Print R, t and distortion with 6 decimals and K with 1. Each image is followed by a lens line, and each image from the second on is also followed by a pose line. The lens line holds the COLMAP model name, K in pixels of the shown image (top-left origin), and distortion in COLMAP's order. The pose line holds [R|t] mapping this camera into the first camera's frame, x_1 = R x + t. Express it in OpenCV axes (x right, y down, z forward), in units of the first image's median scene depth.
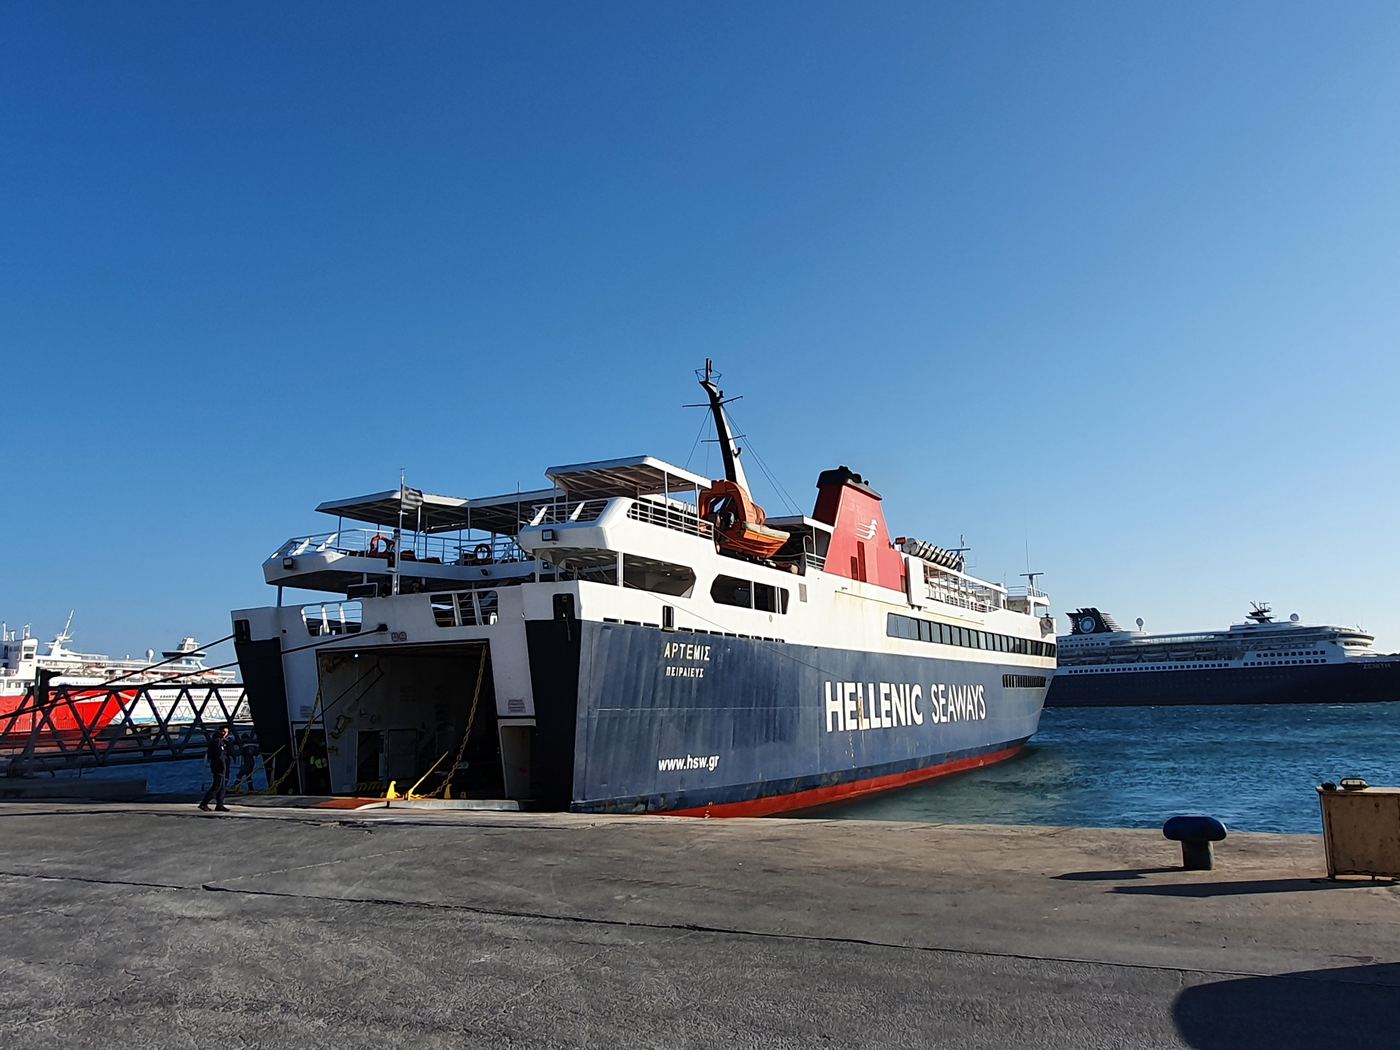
lens RADIAL K [[1120.3, 0, 700.0], [0, 1120.3, 525.0], [0, 0, 1]] dist [-0.009097, -0.001044]
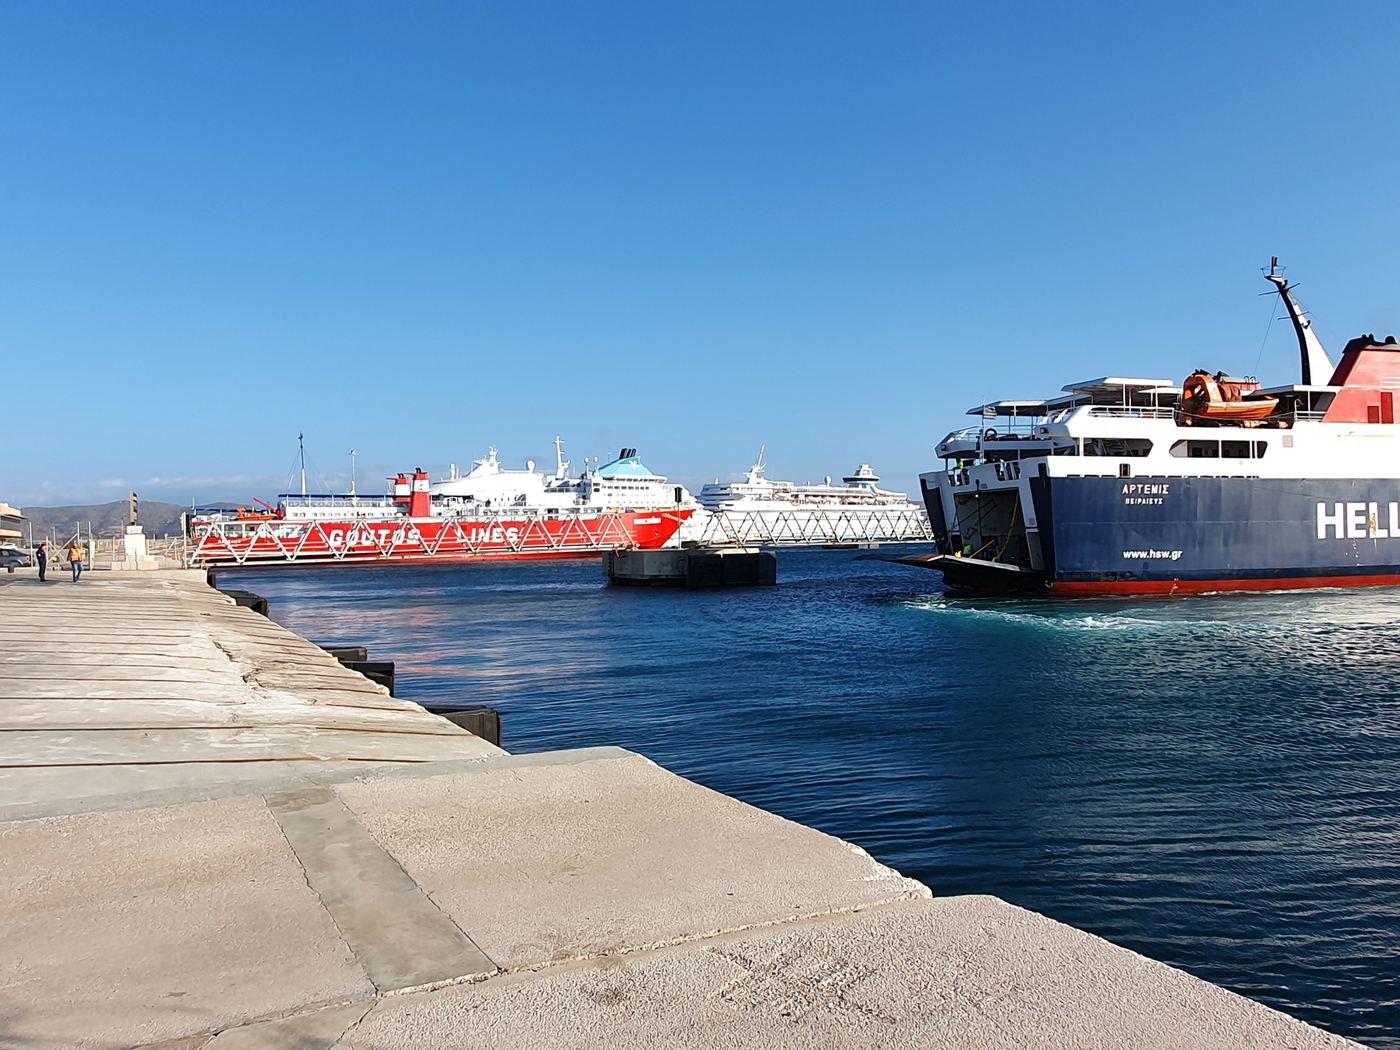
lens RADIAL K [[1120.3, 0, 700.0], [0, 1120.3, 525.0], [0, 0, 1]] dist [-0.009097, -0.001044]
pose [[0.708946, -0.006185, -0.705236, 0.682999], [0.118518, 0.986786, 0.110488, -0.096530], [0.695233, -0.161913, 0.700311, -0.636410]]
